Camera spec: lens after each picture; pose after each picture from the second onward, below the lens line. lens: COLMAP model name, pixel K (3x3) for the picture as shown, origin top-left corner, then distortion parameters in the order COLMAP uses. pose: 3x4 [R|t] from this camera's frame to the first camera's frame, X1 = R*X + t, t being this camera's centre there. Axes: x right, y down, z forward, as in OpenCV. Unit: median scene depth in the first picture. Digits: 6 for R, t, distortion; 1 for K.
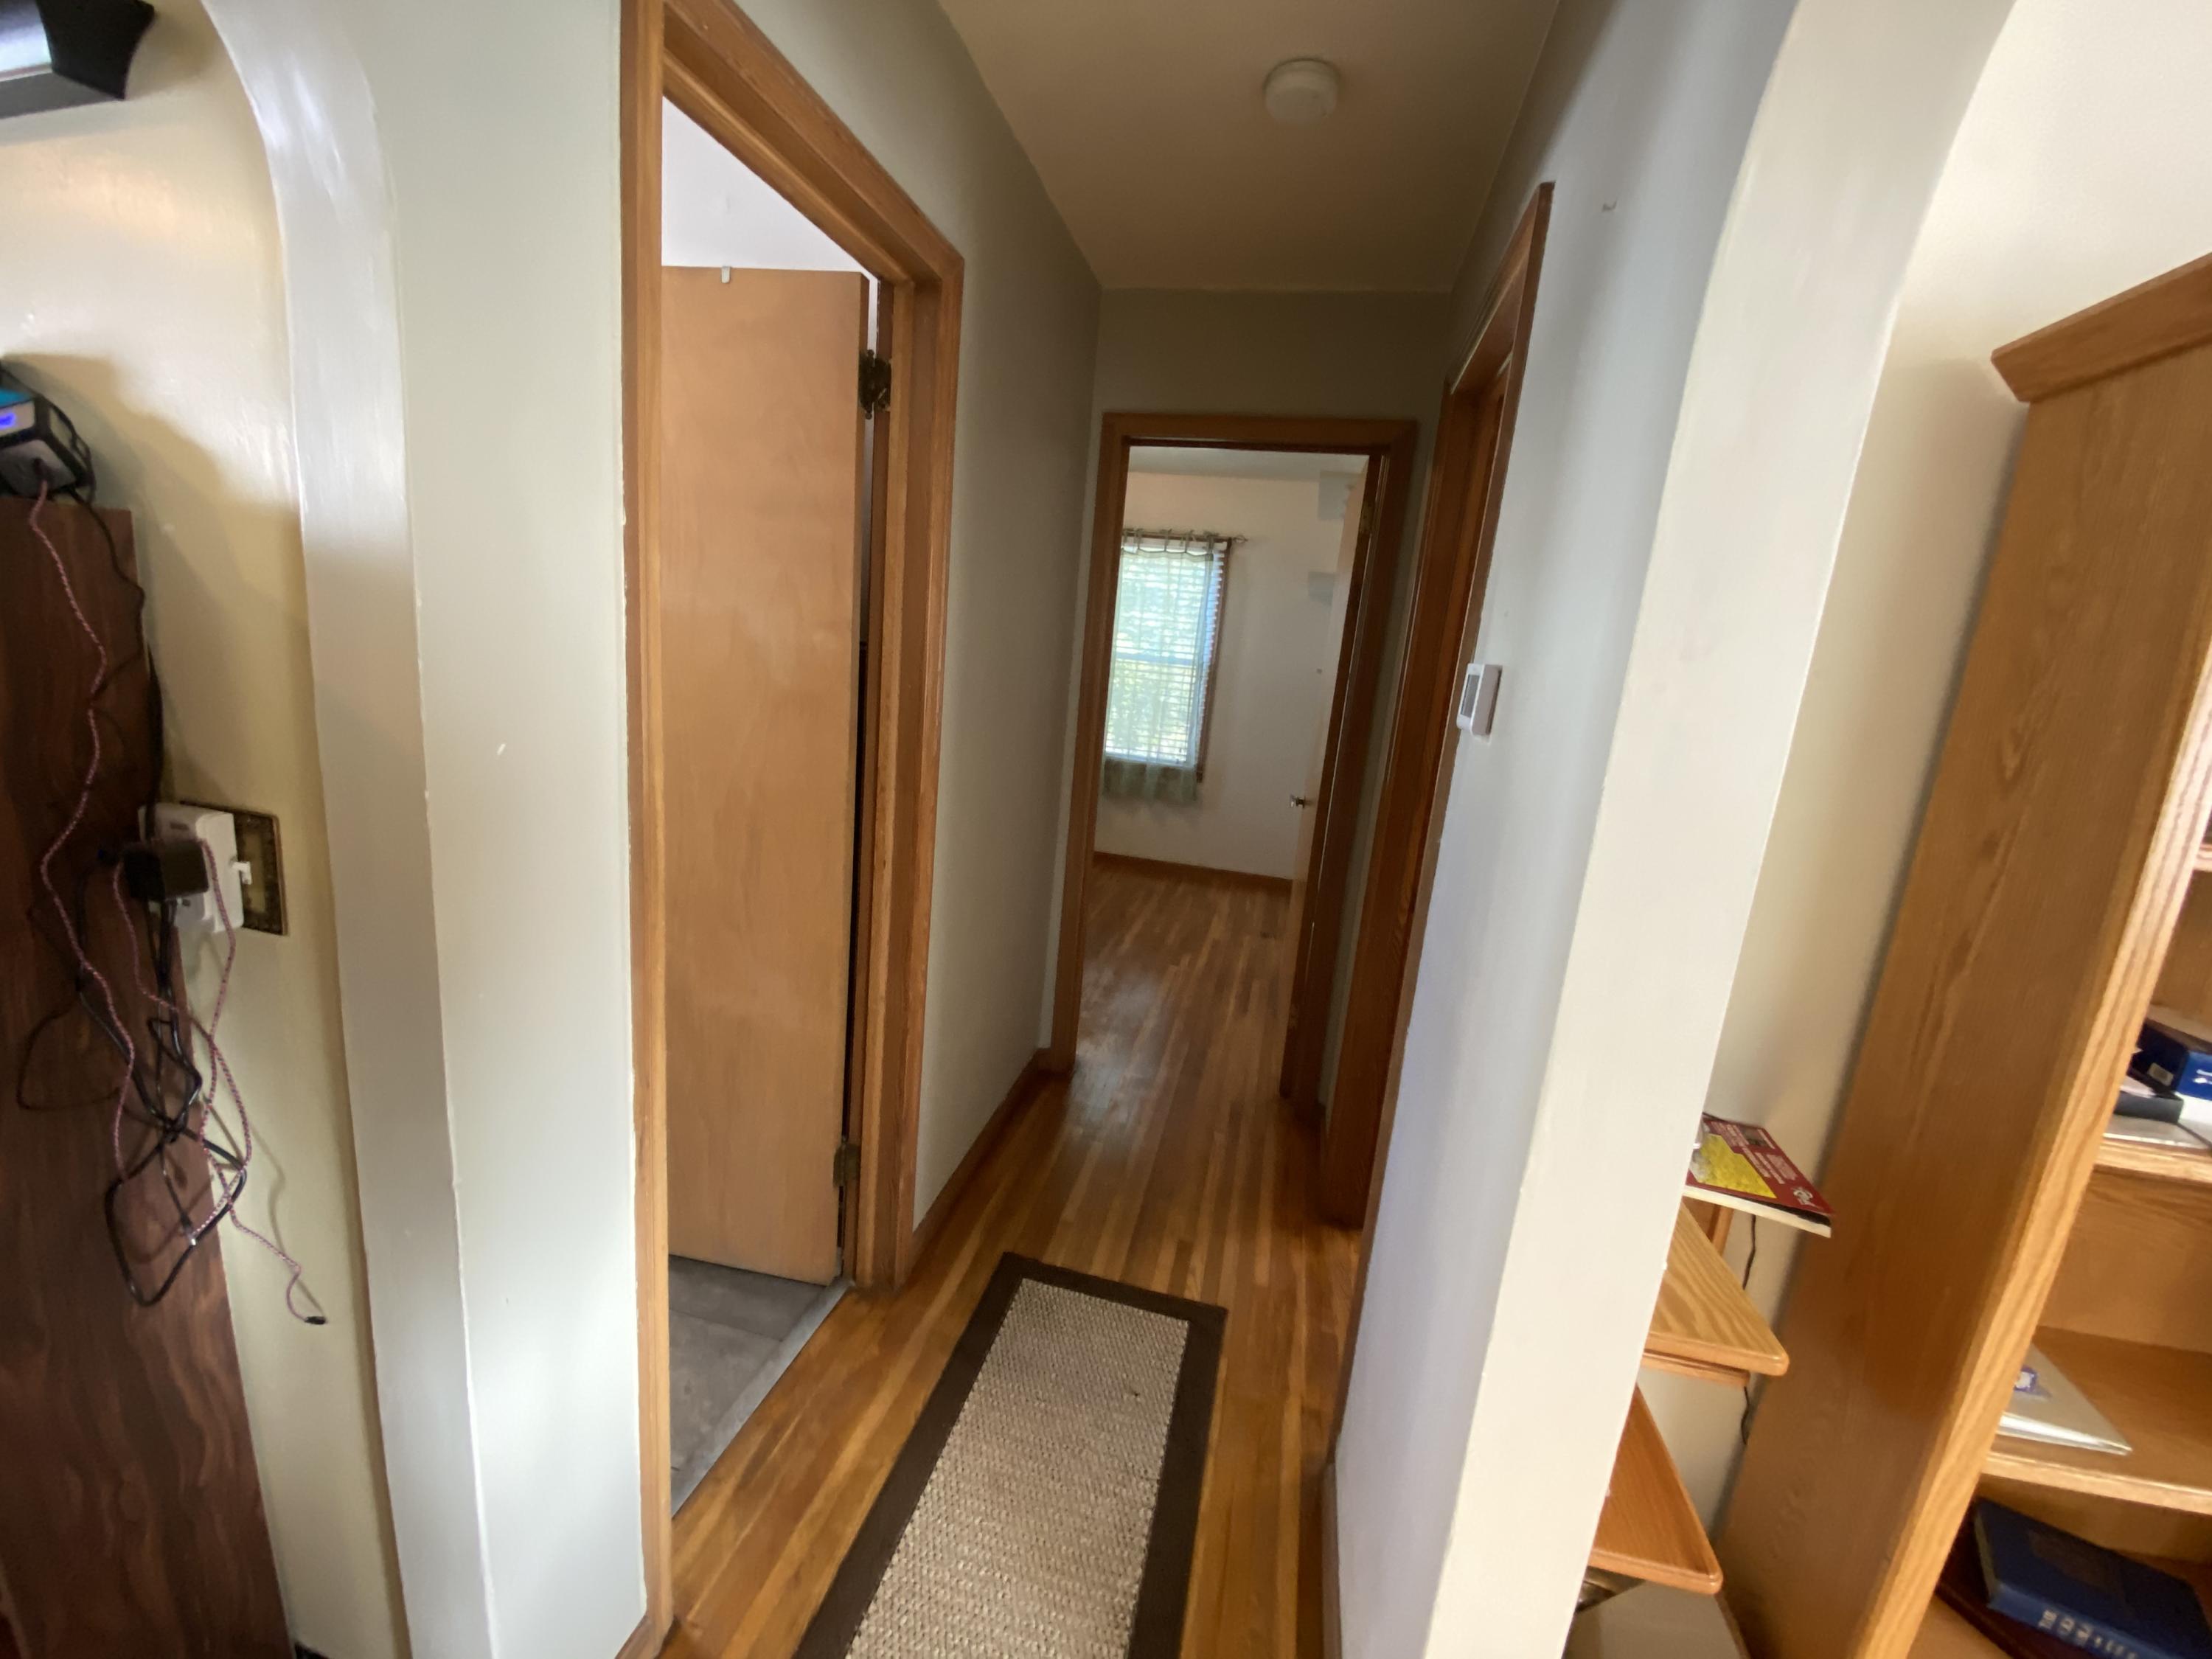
lens RADIAL K [[890.3, 0, 1105.4], [0, 890.3, 842.2], [0, 0, 1]] dist [0.003065, -0.010559]
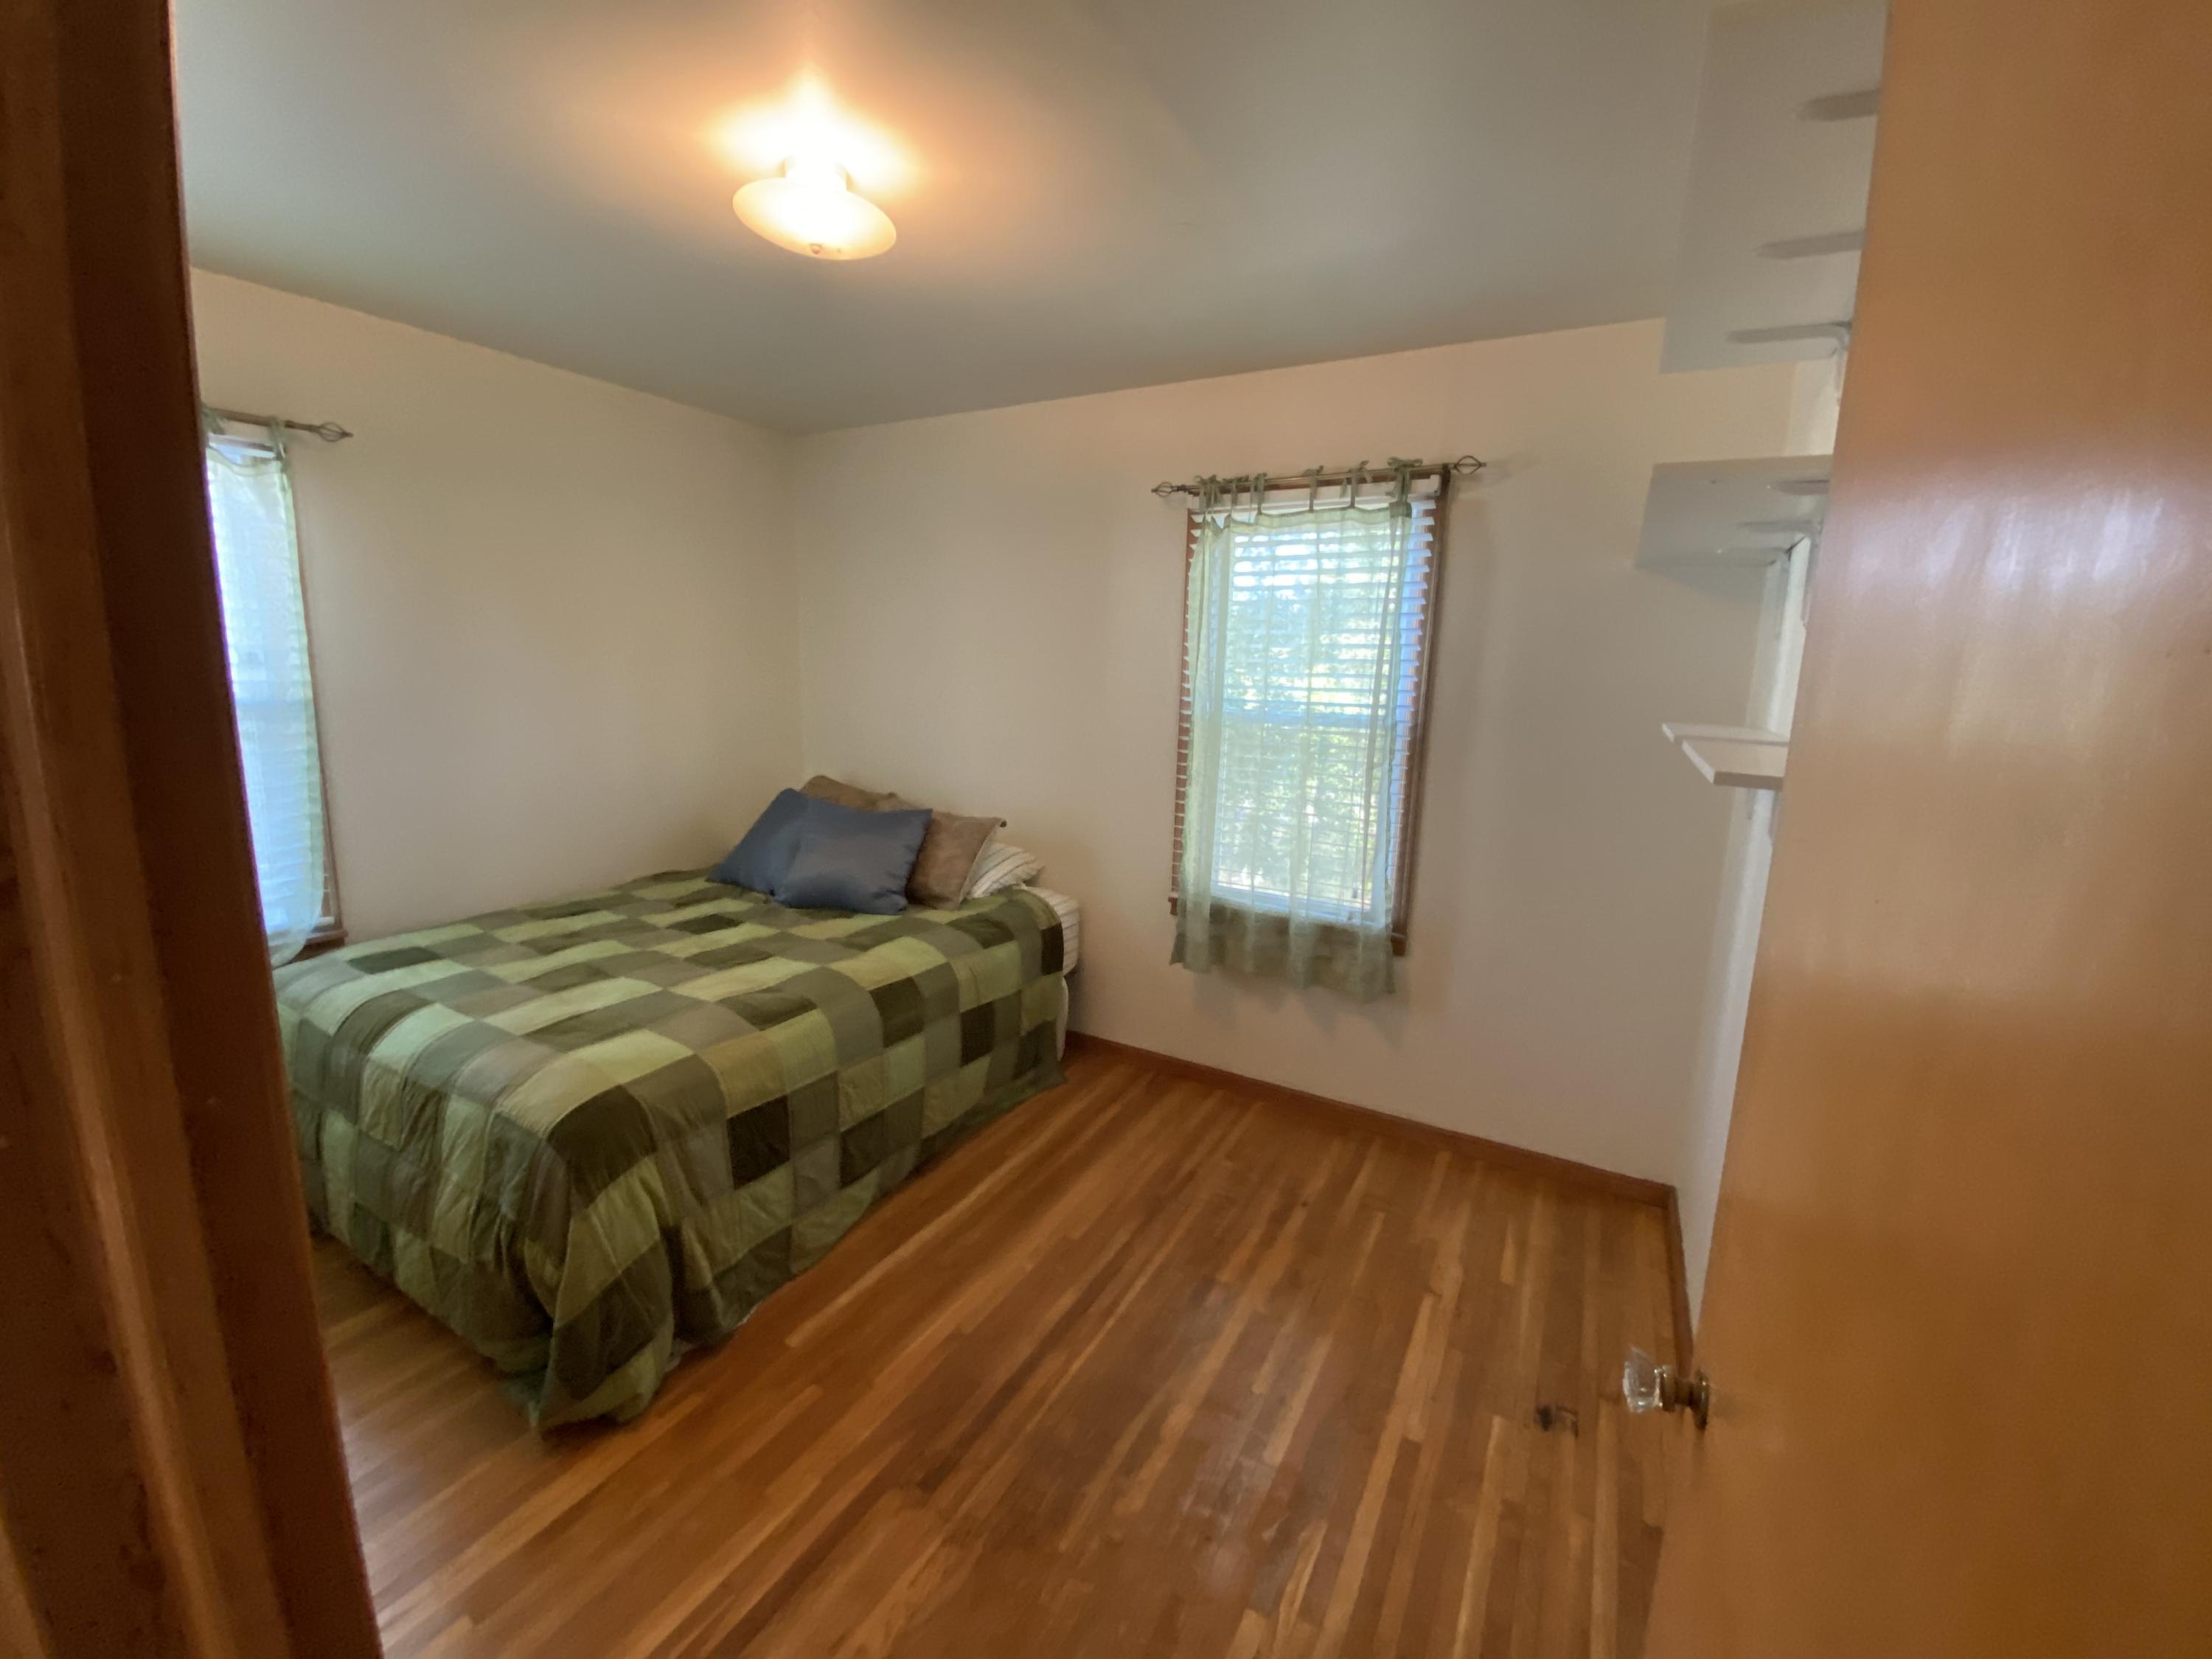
lens RADIAL K [[890.3, 0, 1092.6], [0, 890.3, 818.2], [0, 0, 1]] dist [0.003065, -0.010559]
pose [[0.954087, -0.019222, -0.298913, 0.097685], [0.000259, 0.997991, -0.063351, -0.119717], [0.299531, 0.060365, 0.952175, 0.491684]]
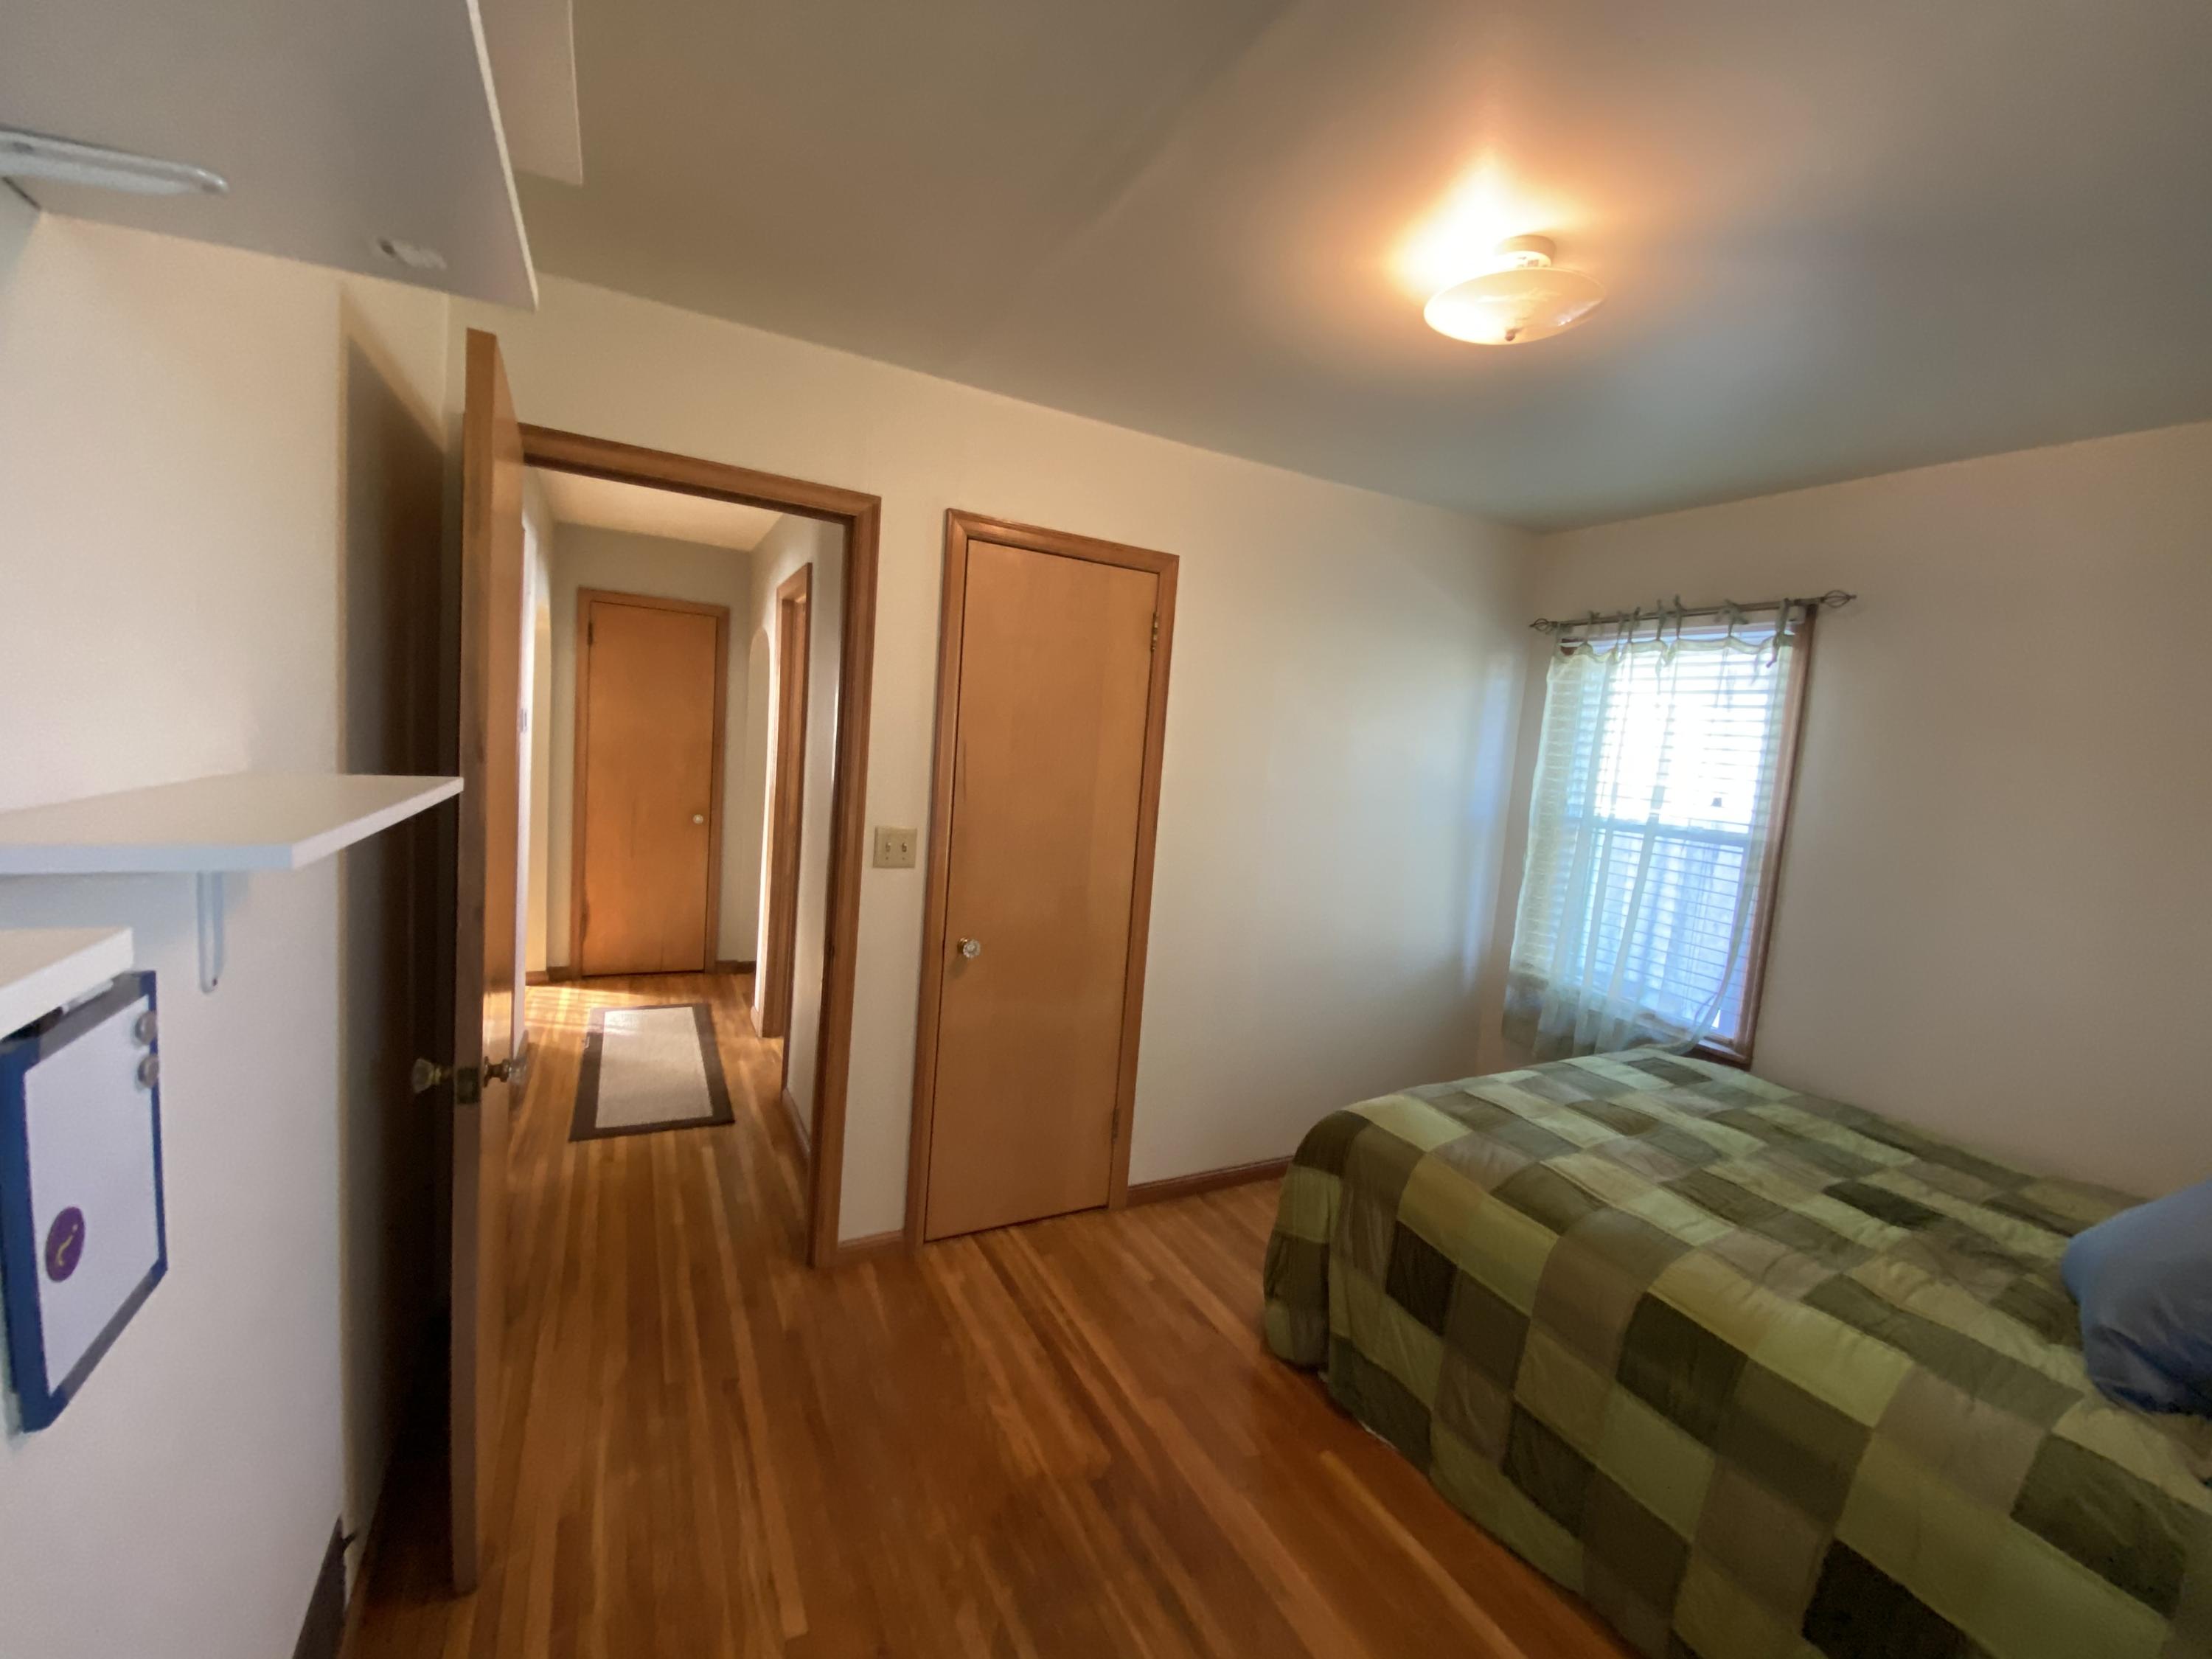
lens RADIAL K [[890.3, 0, 1112.0], [0, 890.3, 824.7], [0, 0, 1]] dist [0.003065, -0.010559]
pose [[-0.743330, -0.092880, -0.662445, 0.237819], [-0.284995, 0.939910, 0.188010, -0.254733], [0.605176, 0.328547, -0.725134, 1.172814]]
